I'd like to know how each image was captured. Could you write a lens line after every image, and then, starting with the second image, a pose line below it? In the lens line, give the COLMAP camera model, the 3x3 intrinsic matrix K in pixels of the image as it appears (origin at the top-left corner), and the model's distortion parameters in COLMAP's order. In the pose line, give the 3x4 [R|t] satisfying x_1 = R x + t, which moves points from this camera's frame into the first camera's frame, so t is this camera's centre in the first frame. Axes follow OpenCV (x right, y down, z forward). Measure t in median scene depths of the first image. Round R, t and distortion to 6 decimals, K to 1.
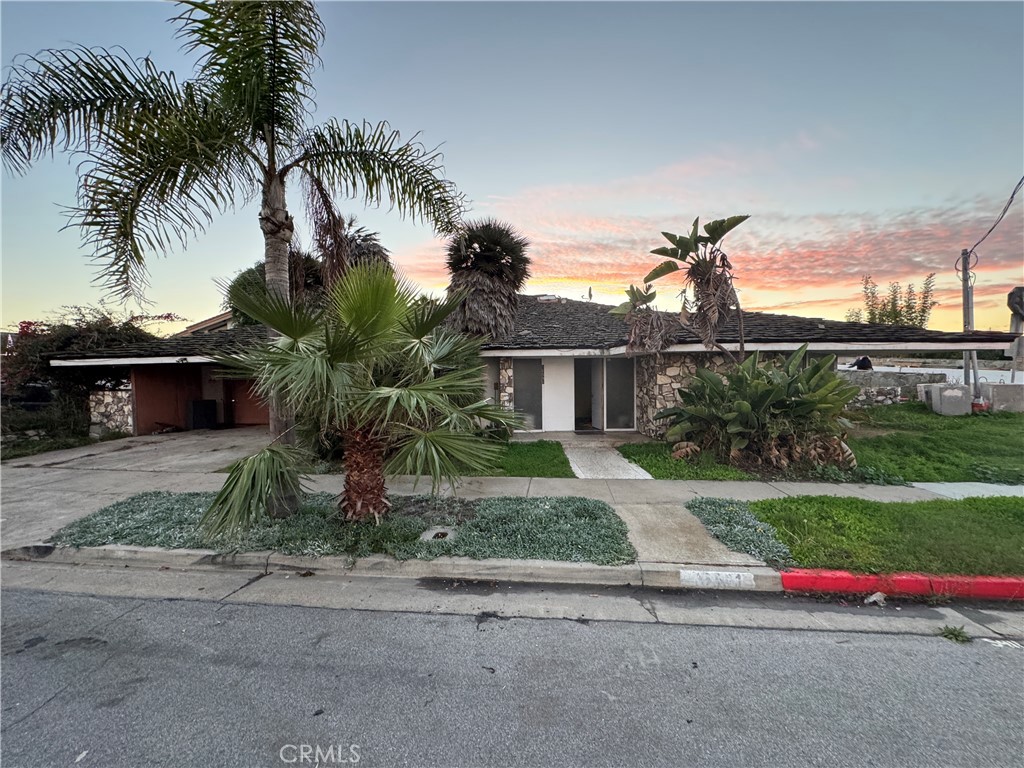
lens RADIAL K [[410.6, 0, 517.3], [0, 410.6, 385.5], [0, 0, 1]] dist [0.002765, -0.000780]
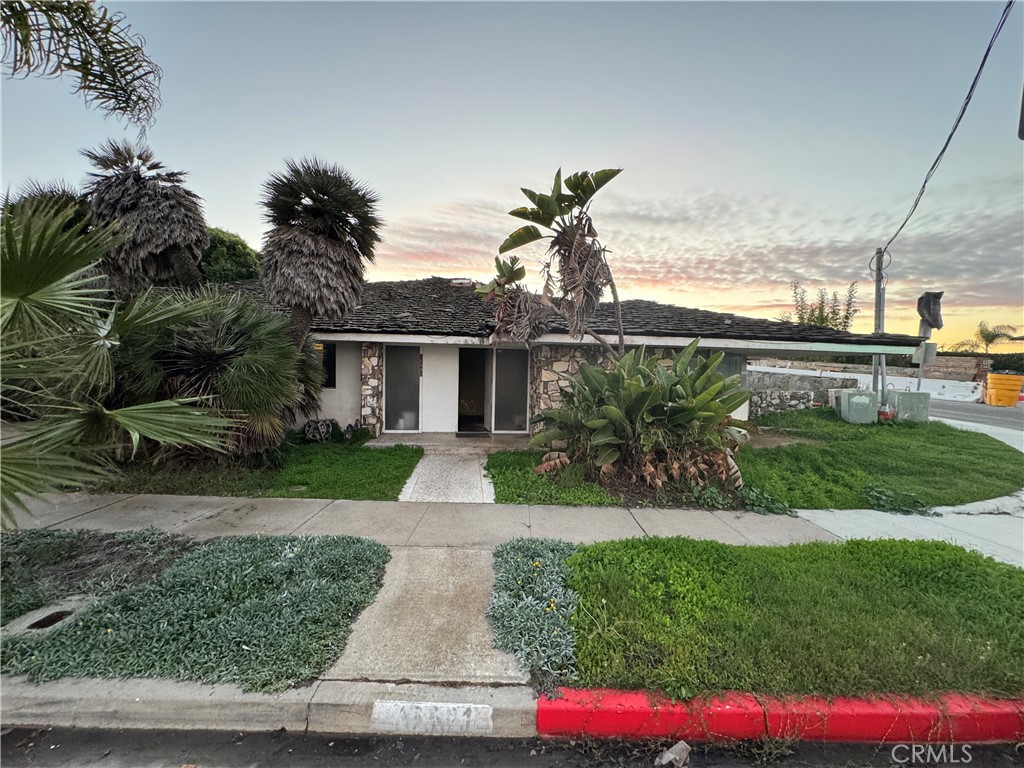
lens RADIAL K [[410.6, 0, 515.2], [0, 410.6, 385.3], [0, 0, 1]] dist [0.002765, -0.000780]
pose [[0.994877, 0.029320, 0.096746, 0.272323], [-0.031030, 0.999387, 0.016219, -0.008451], [-0.096212, -0.019138, 0.995177, 0.210960]]
